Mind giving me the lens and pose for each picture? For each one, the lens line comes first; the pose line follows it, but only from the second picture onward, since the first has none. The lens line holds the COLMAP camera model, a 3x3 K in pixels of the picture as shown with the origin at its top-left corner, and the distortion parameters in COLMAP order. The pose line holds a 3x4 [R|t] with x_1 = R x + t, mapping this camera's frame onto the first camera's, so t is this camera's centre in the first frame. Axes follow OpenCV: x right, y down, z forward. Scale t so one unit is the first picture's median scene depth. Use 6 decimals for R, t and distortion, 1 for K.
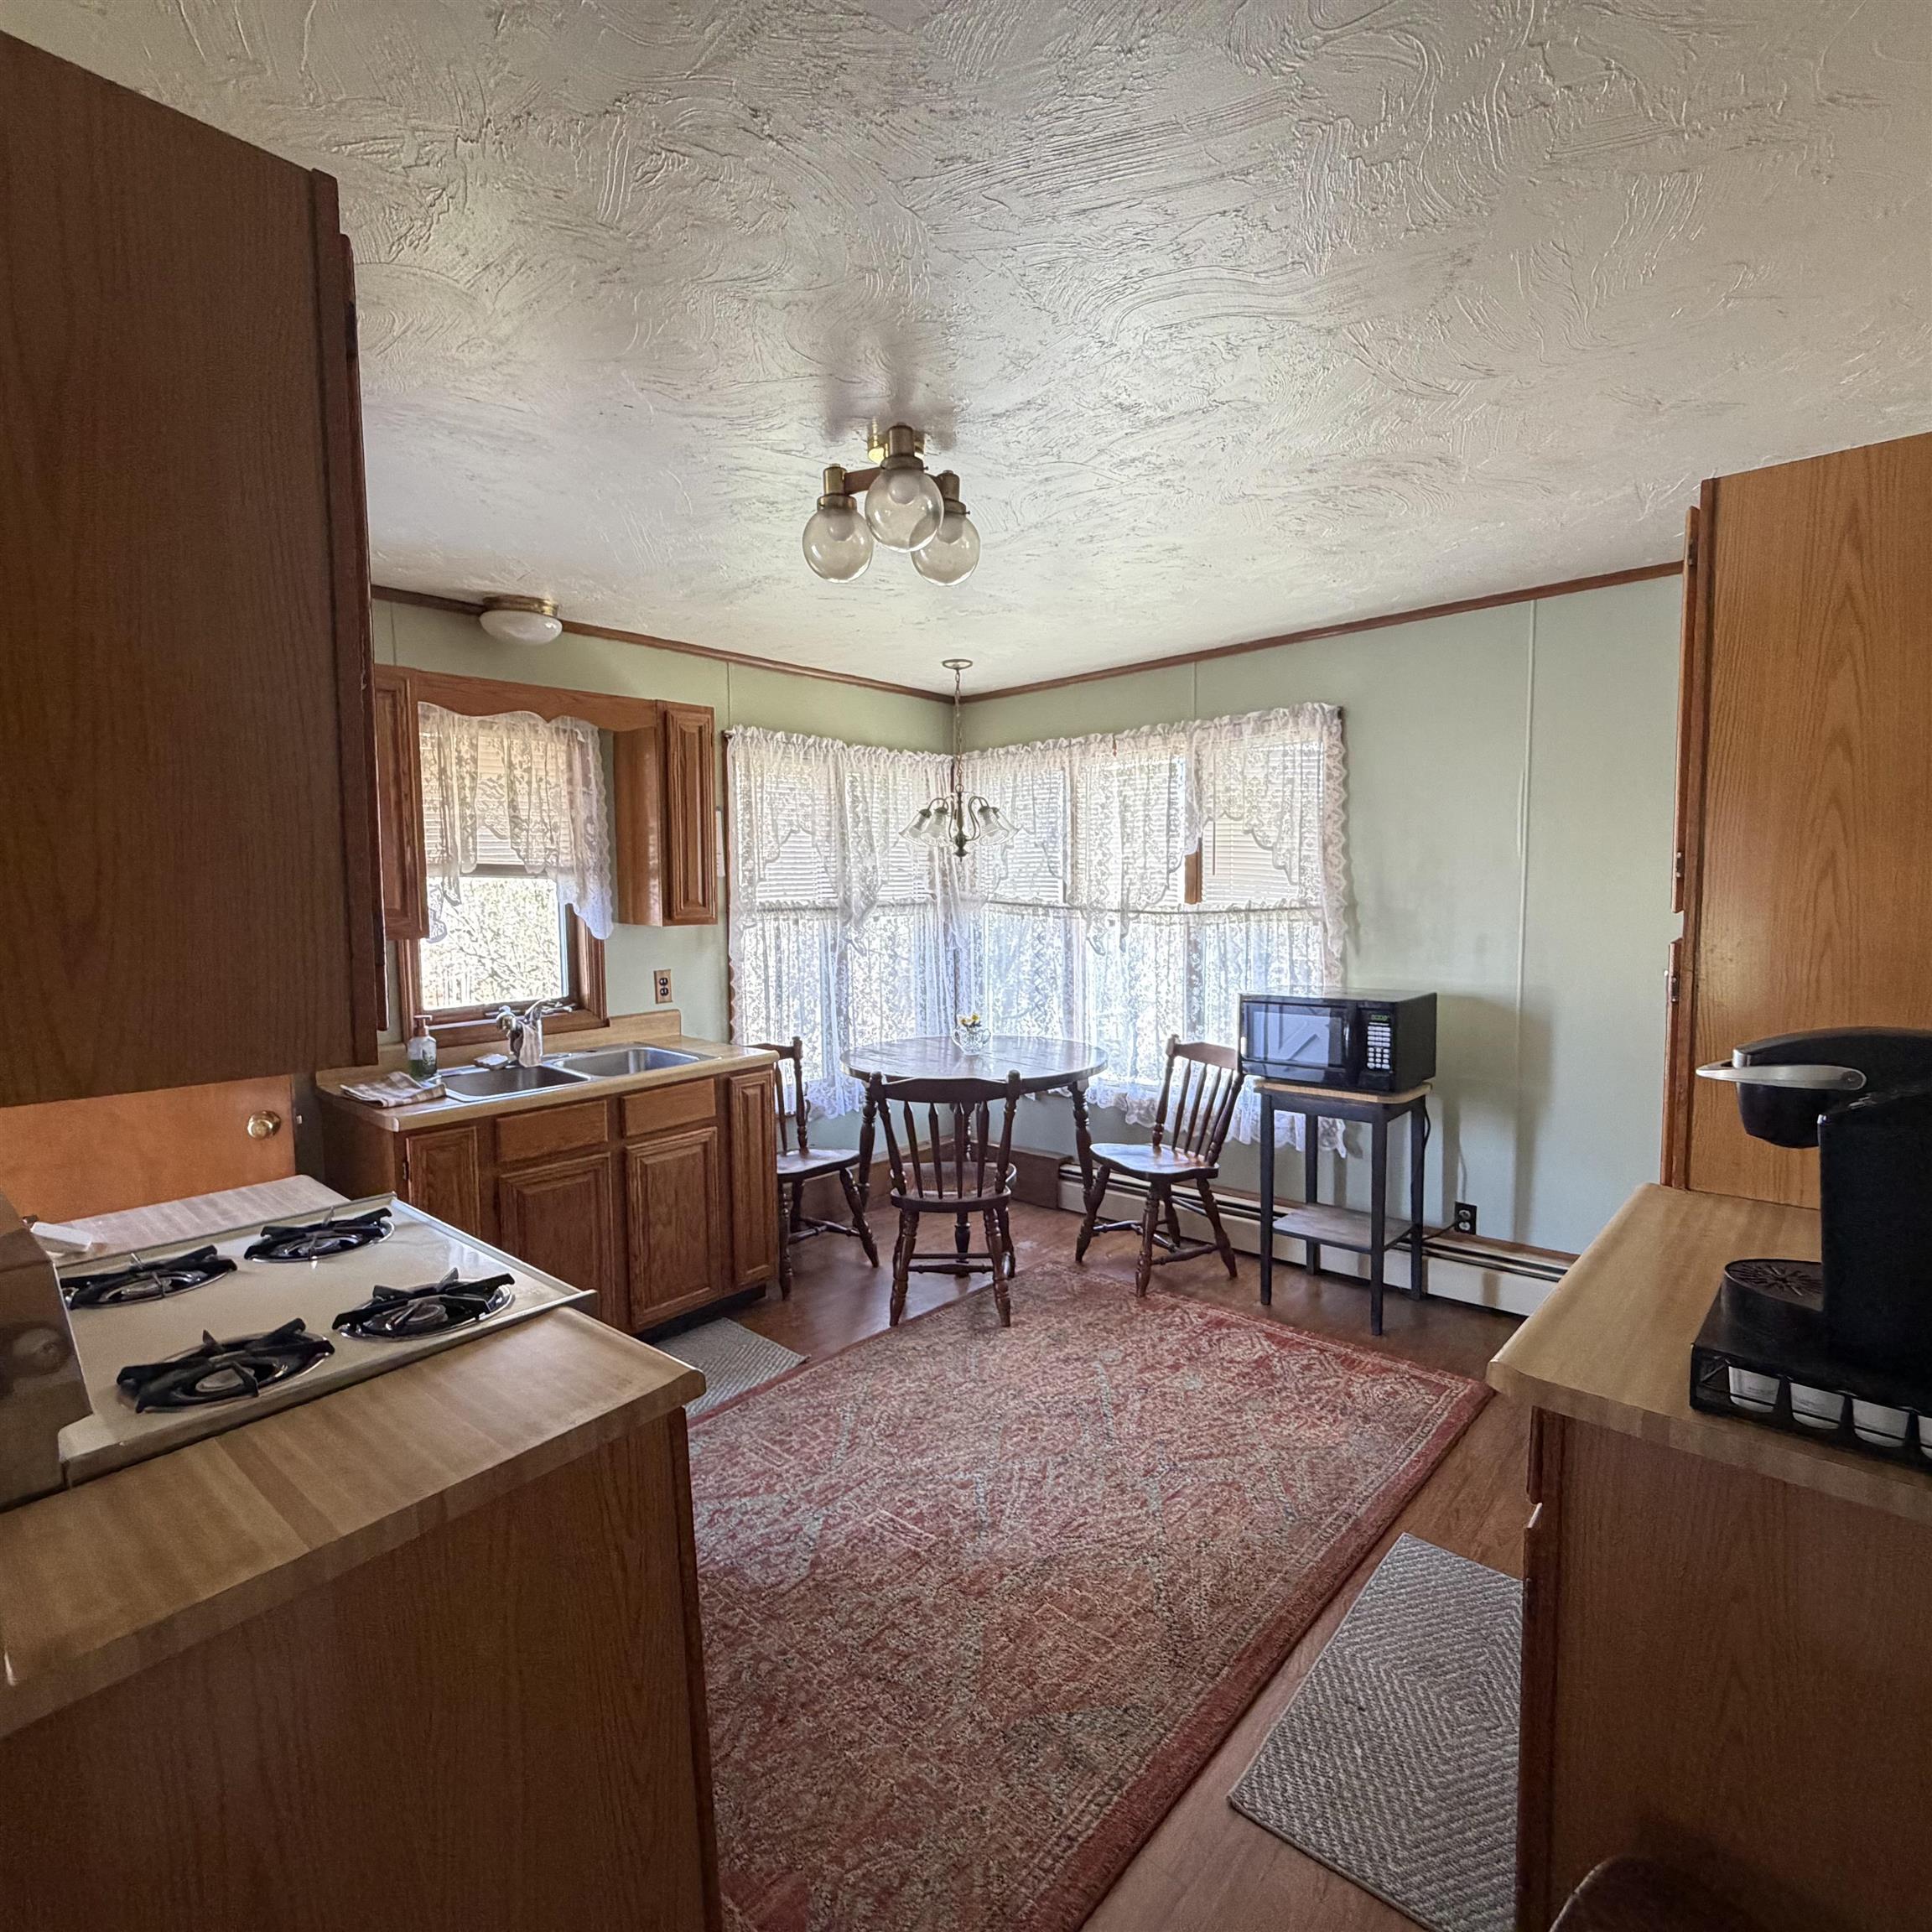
lens RADIAL K [[1026.2, 0, 966.7], [0, 1026.2, 963.0], [0, 0, 1]] dist [0.001741, -0.001609]
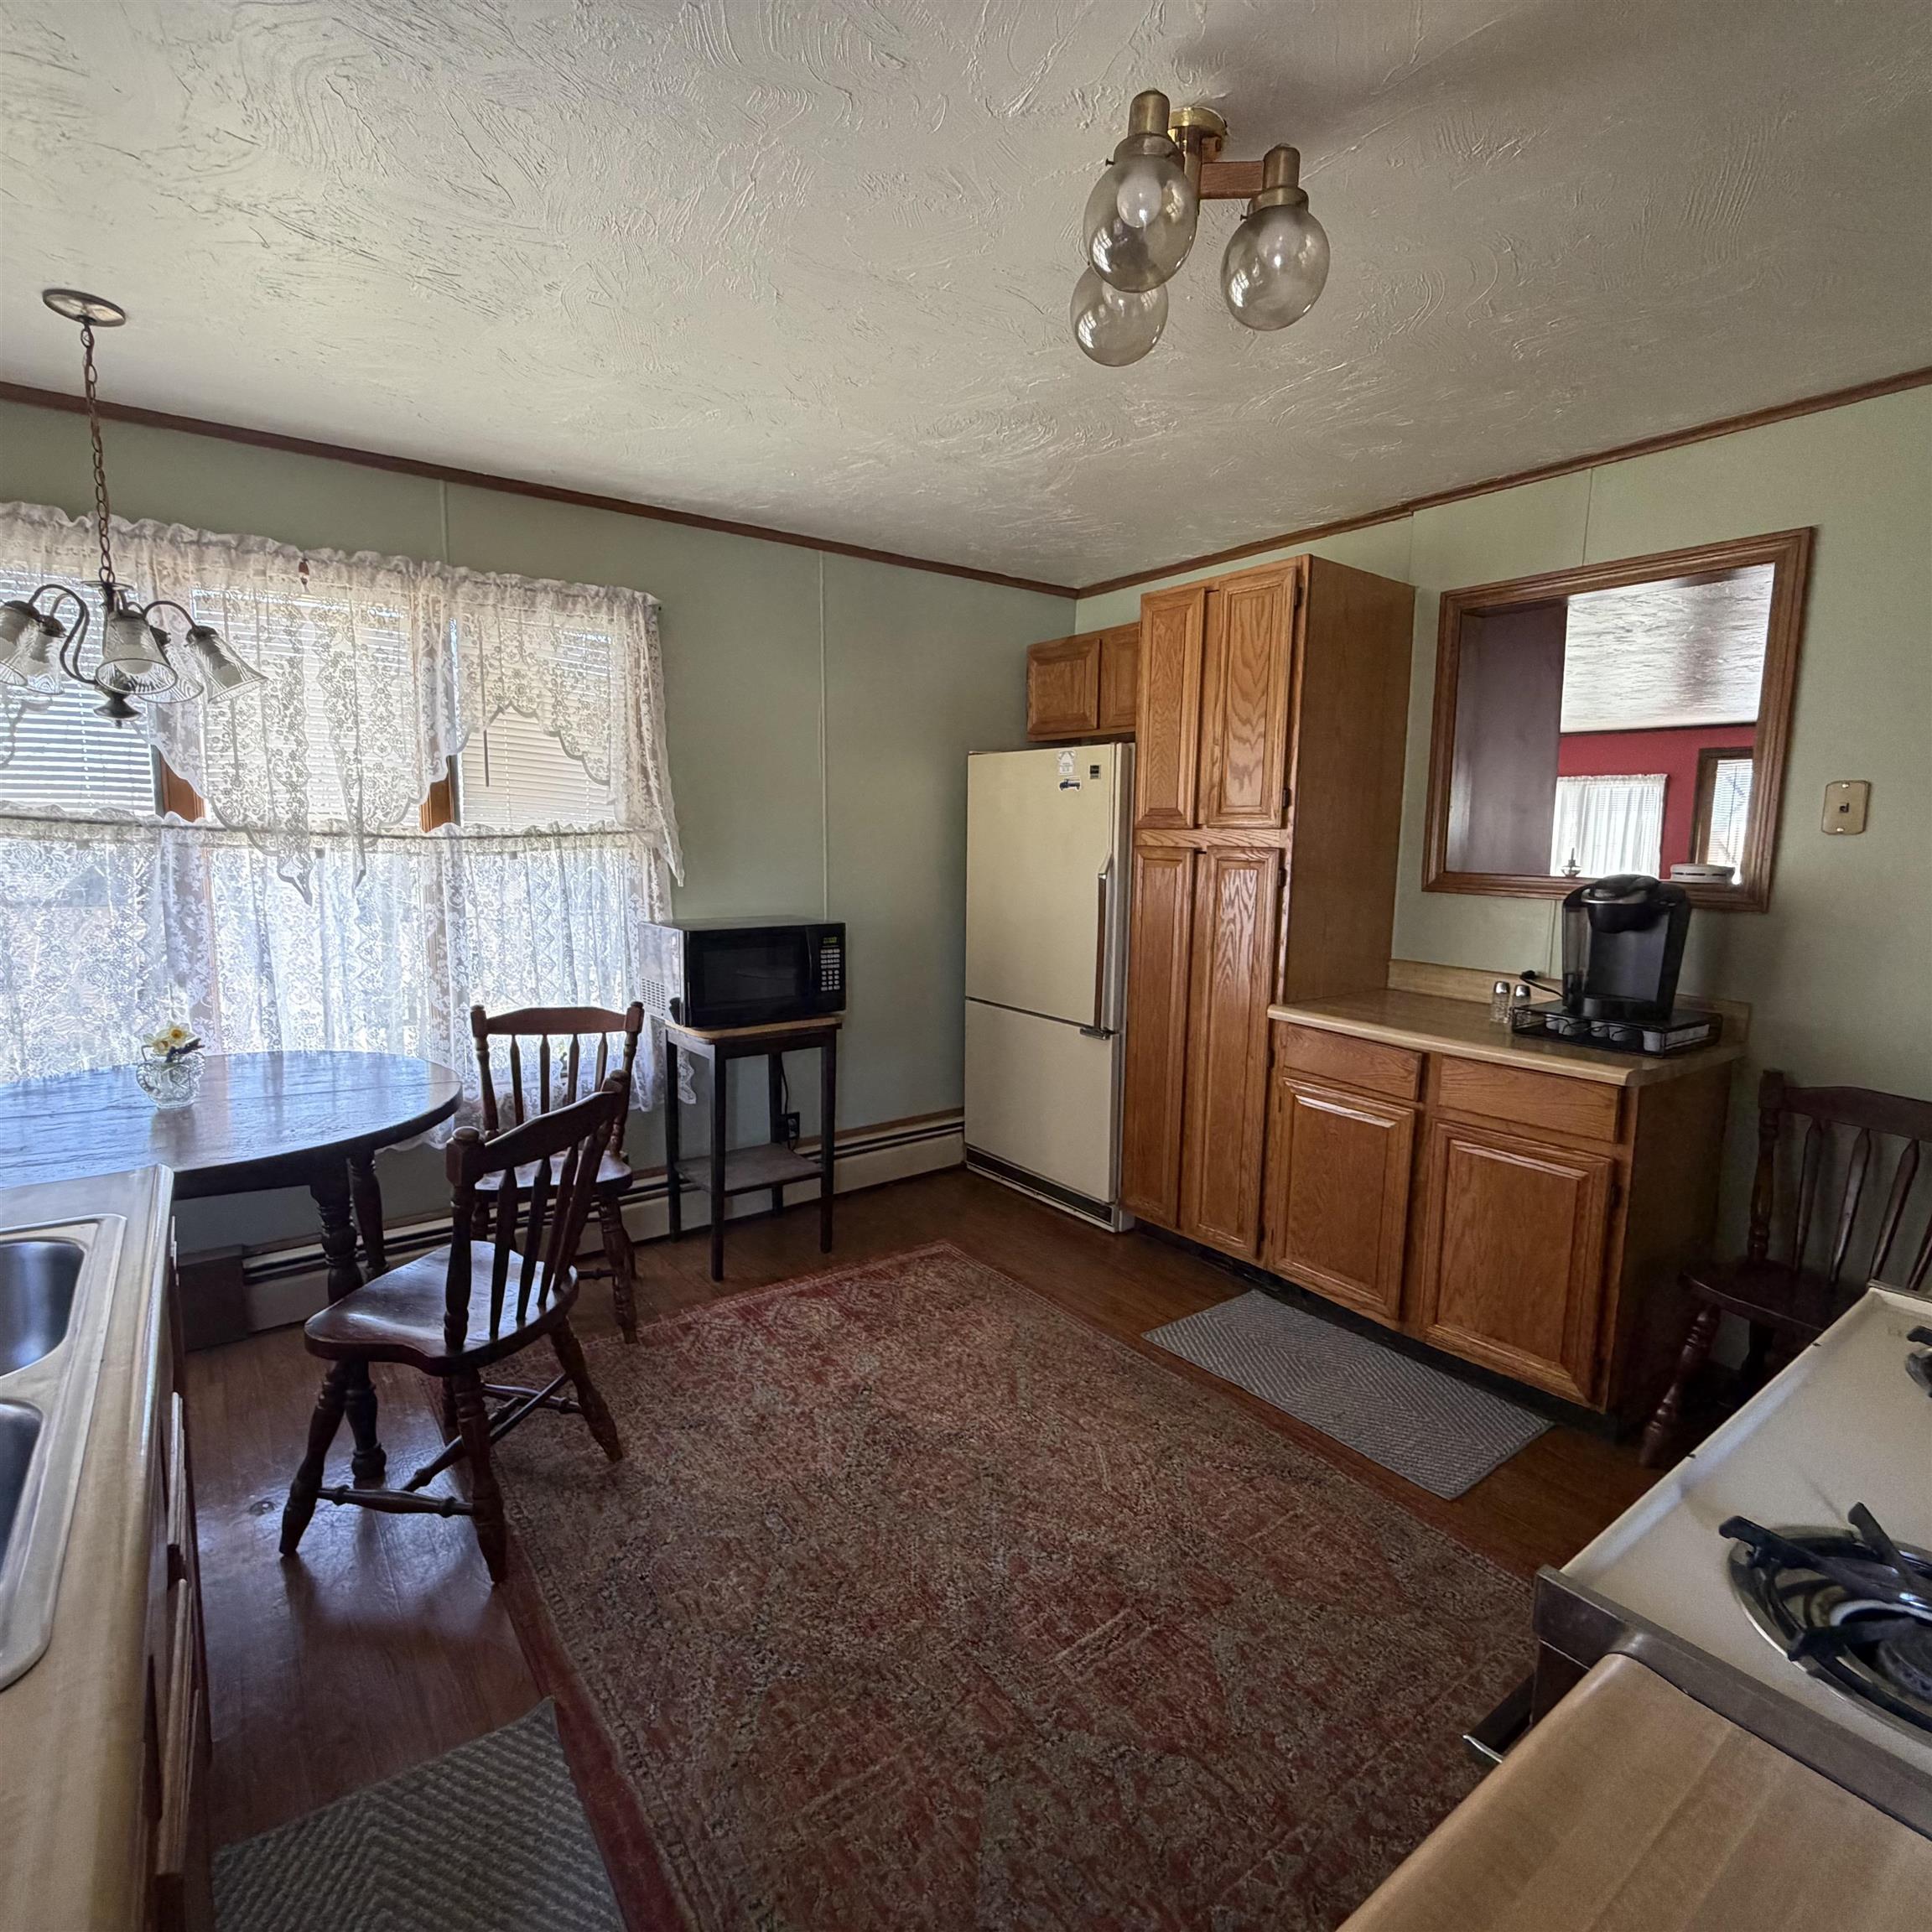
lens RADIAL K [[1026.2, 0, 954.4], [0, 1026.2, 957.0], [0, 0, 1]] dist [0.001741, -0.001609]
pose [[0.210315, -0.099633, 0.972544, -0.449874], [0.058537, 0.994292, 0.089202, -0.010085], [-0.975880, 0.038170, 0.214947, 0.545381]]
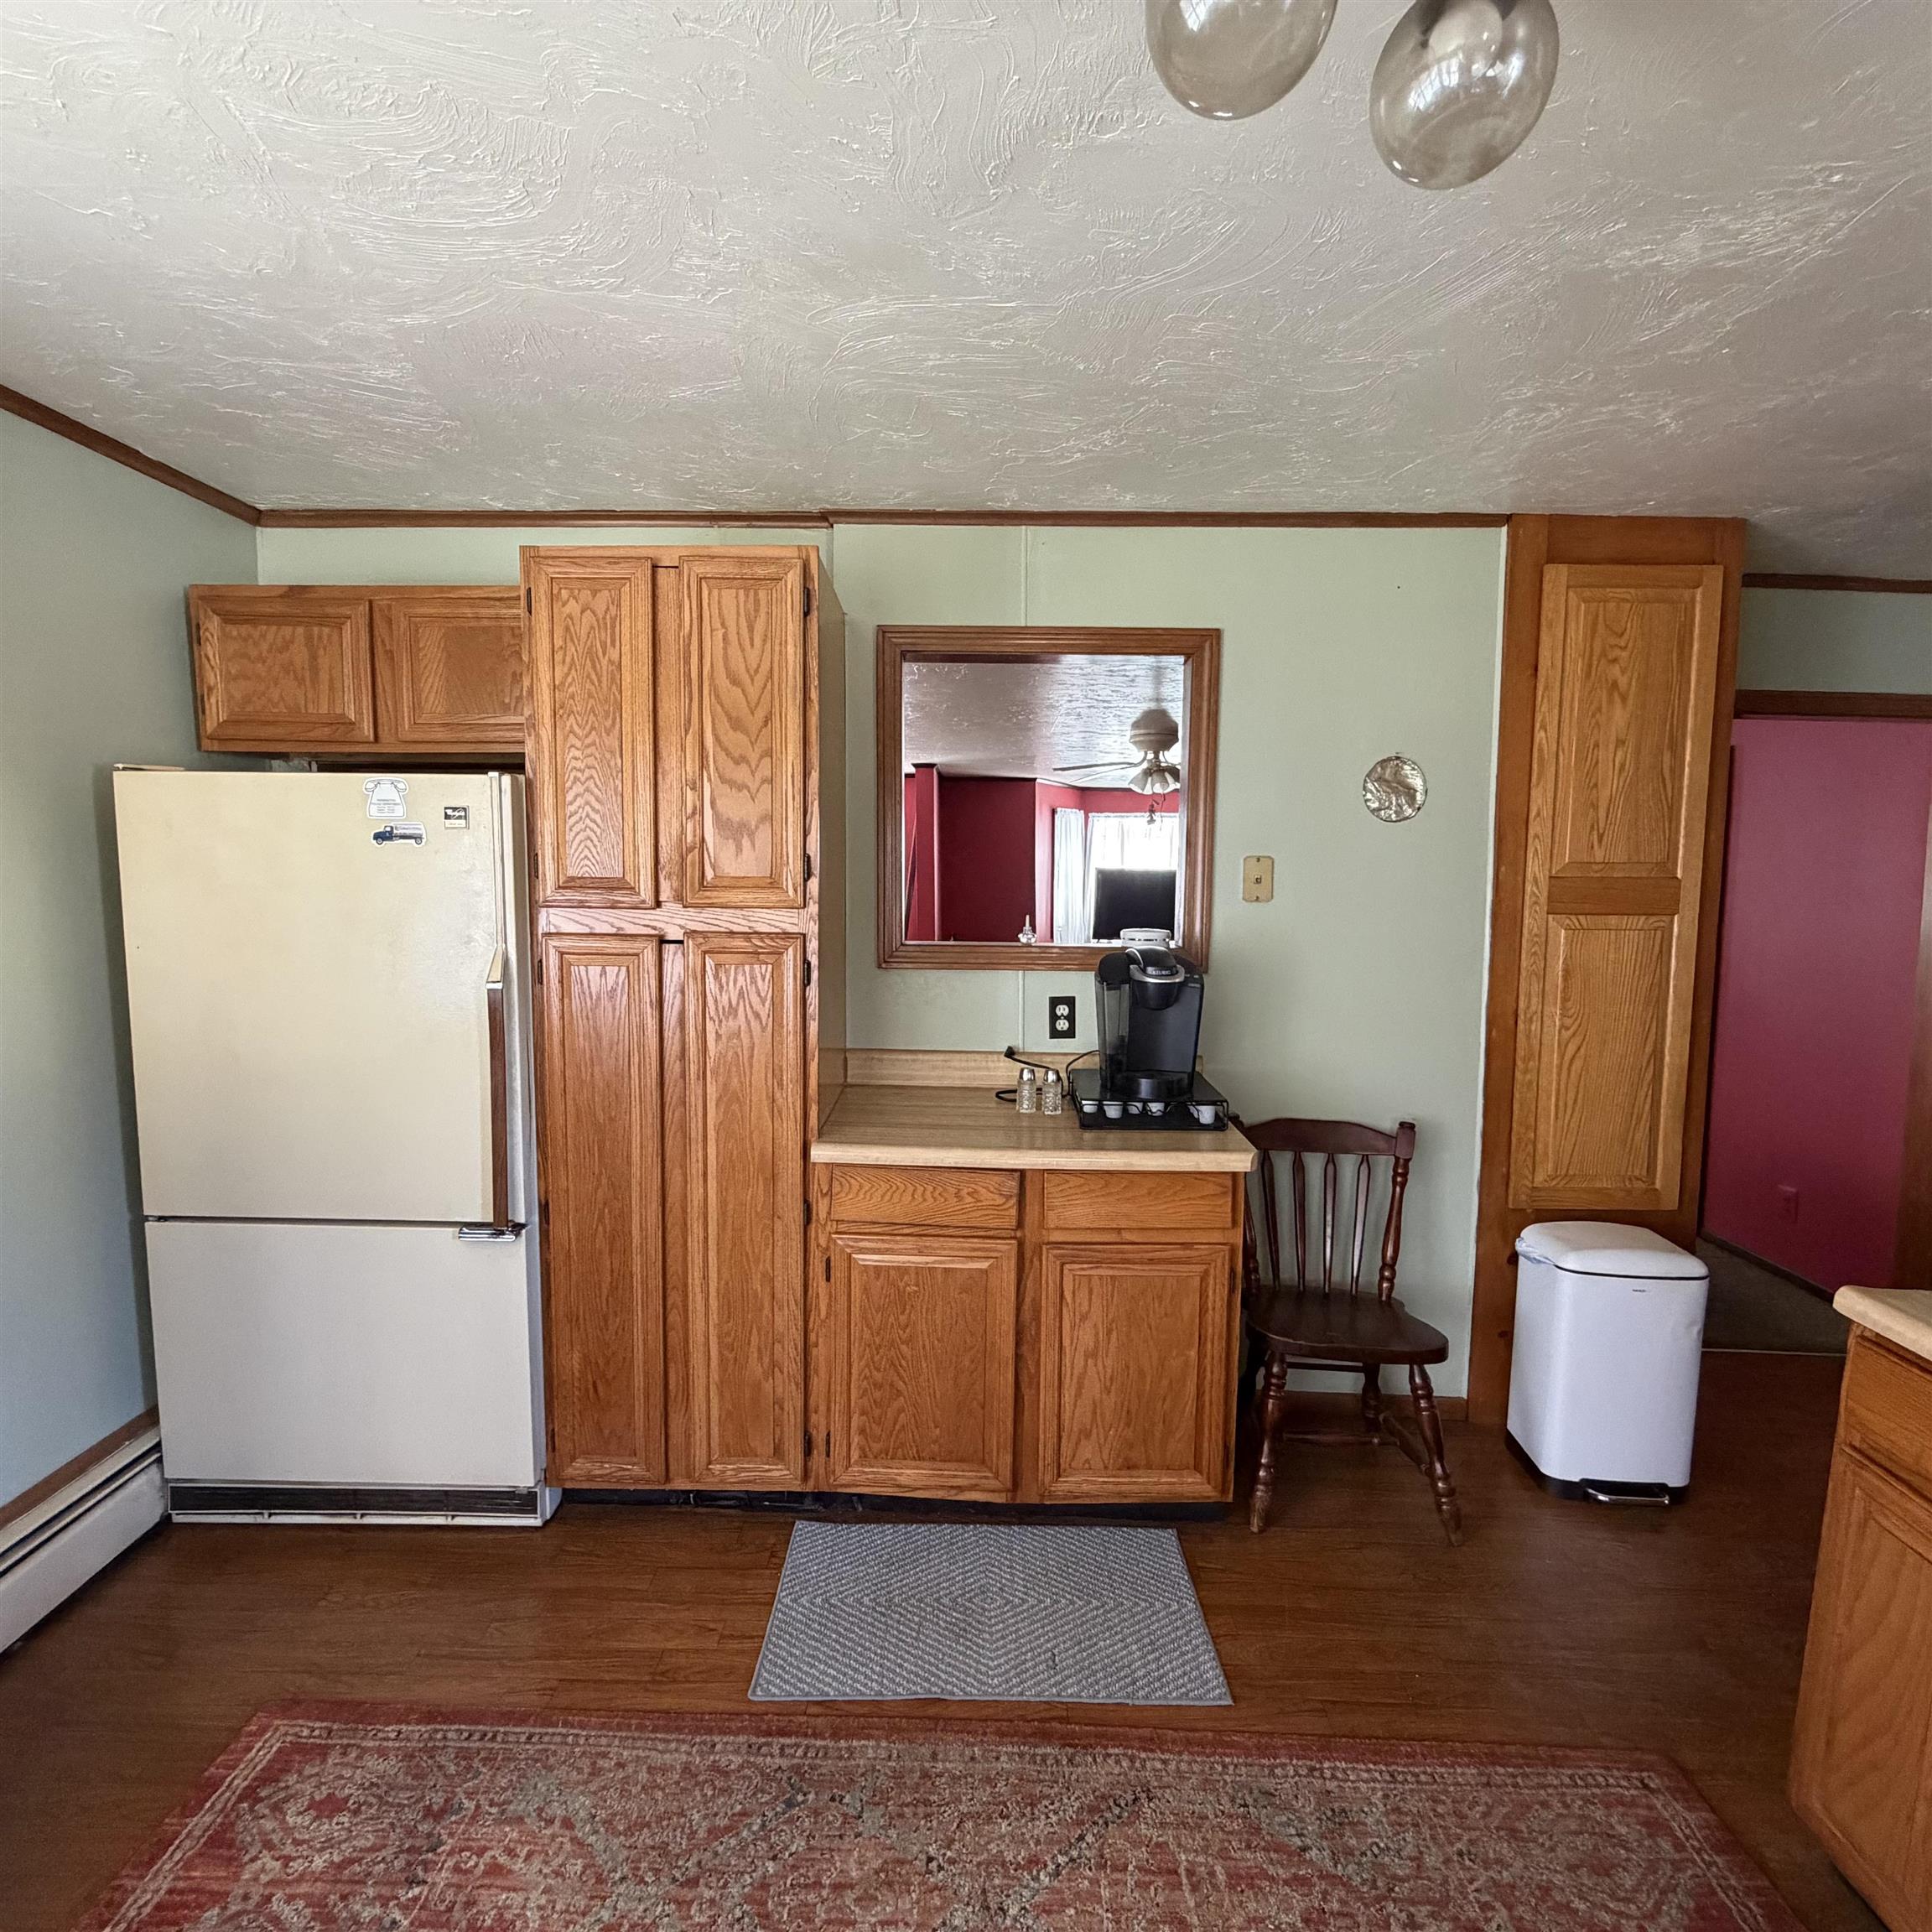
lens RADIAL K [[1026.2, 0, 960.0], [0, 1026.2, 958.1], [0, 0, 1]] dist [0.001741, -0.001609]
pose [[-0.649804, -0.059001, 0.757808, -0.146184], [0.061448, 0.989642, 0.129741, -0.061835], [-0.757614, 0.130872, -0.639448, 0.762834]]
